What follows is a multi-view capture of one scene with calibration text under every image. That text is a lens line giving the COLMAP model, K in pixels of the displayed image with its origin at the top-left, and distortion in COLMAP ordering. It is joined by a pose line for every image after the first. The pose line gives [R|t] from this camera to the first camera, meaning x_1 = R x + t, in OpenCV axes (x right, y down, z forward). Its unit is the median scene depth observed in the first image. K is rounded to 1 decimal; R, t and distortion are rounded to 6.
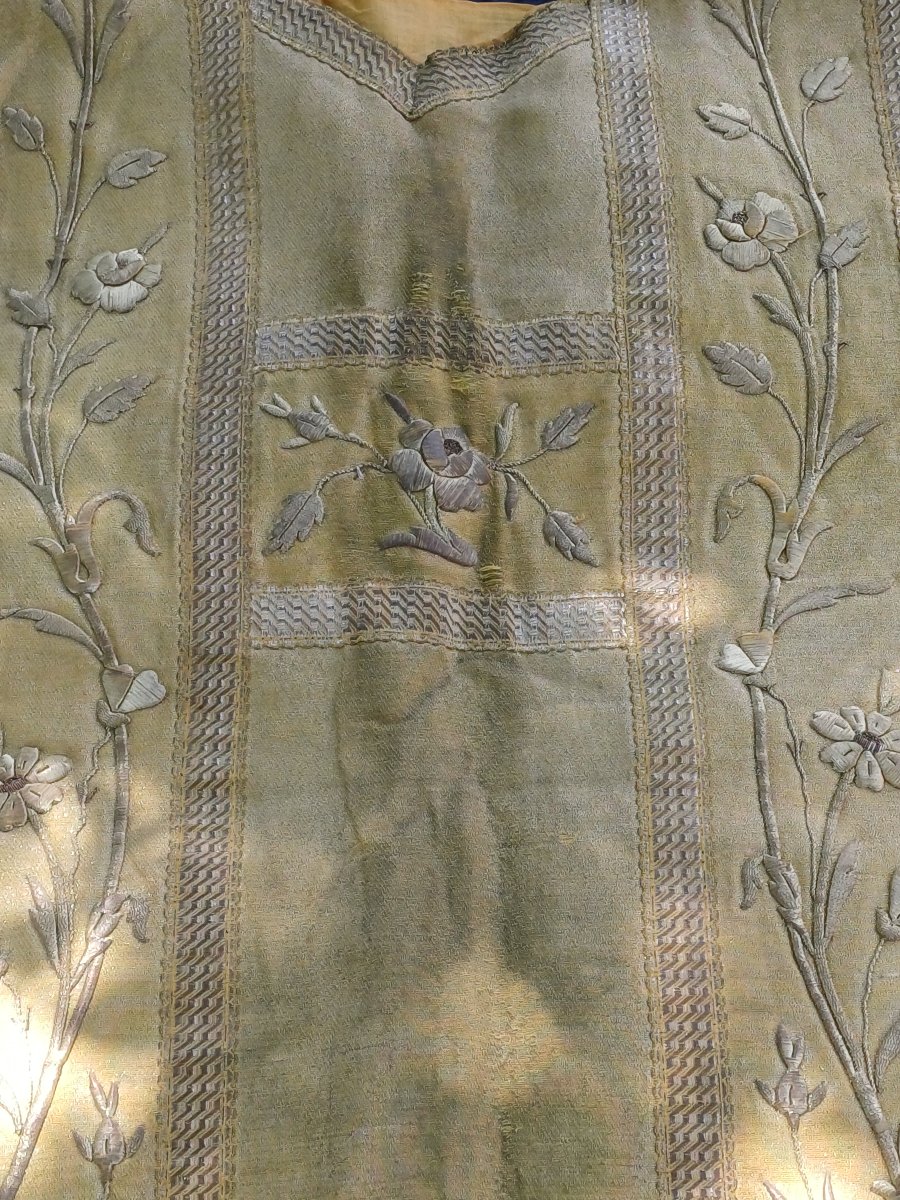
lens RADIAL K [[875.4, 0, 449.8], [0, 875.4, 601.6], [0, 0, 1]] dist [-0.007691, -0.001792]
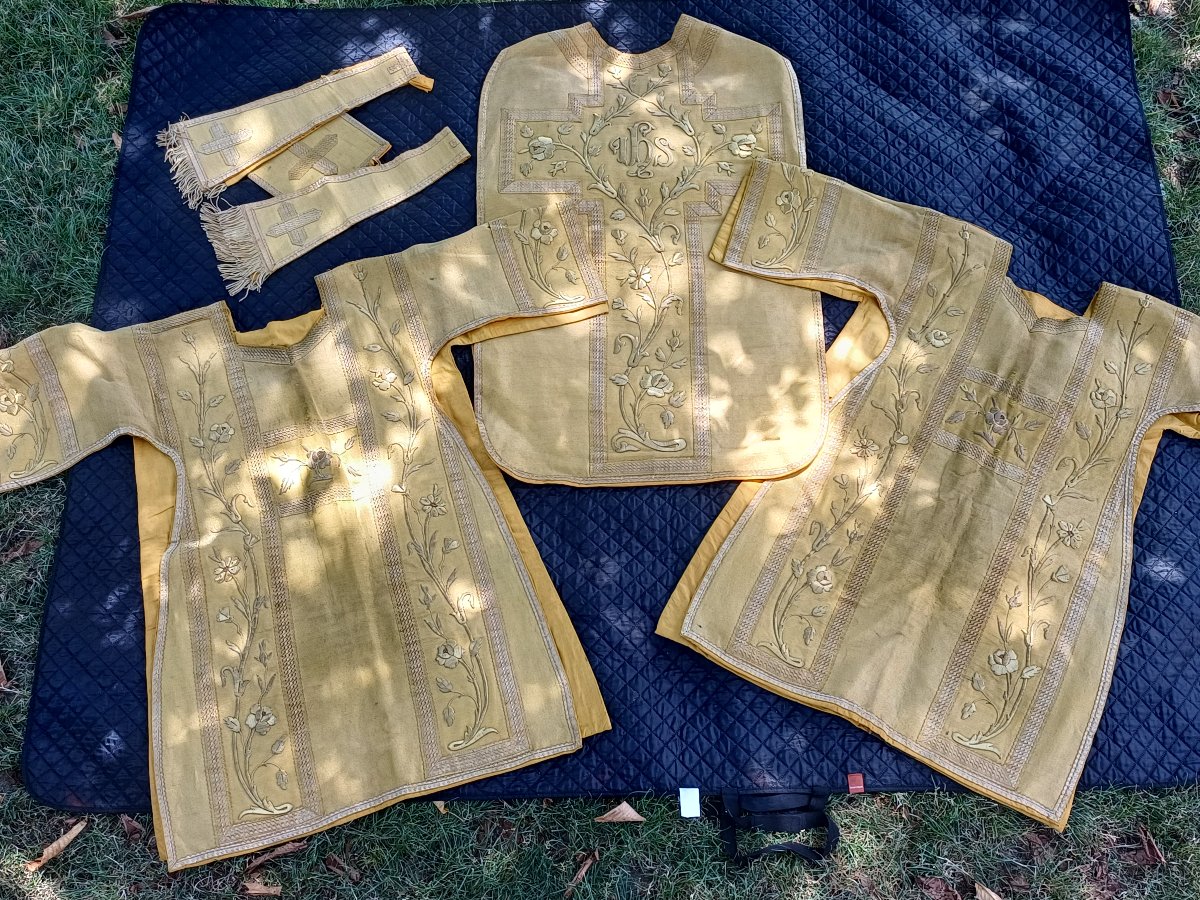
lens RADIAL K [[875.4, 0, 600.9], [0, 875.4, 448.5], [0, 0, 1]] dist [-0.007691, -0.001792]
pose [[0.894156, 0.434471, -0.108259, -1.094331], [-0.432295, 0.900655, 0.044053, 0.537081], [0.116643, 0.007410, 0.993146, -3.000170]]
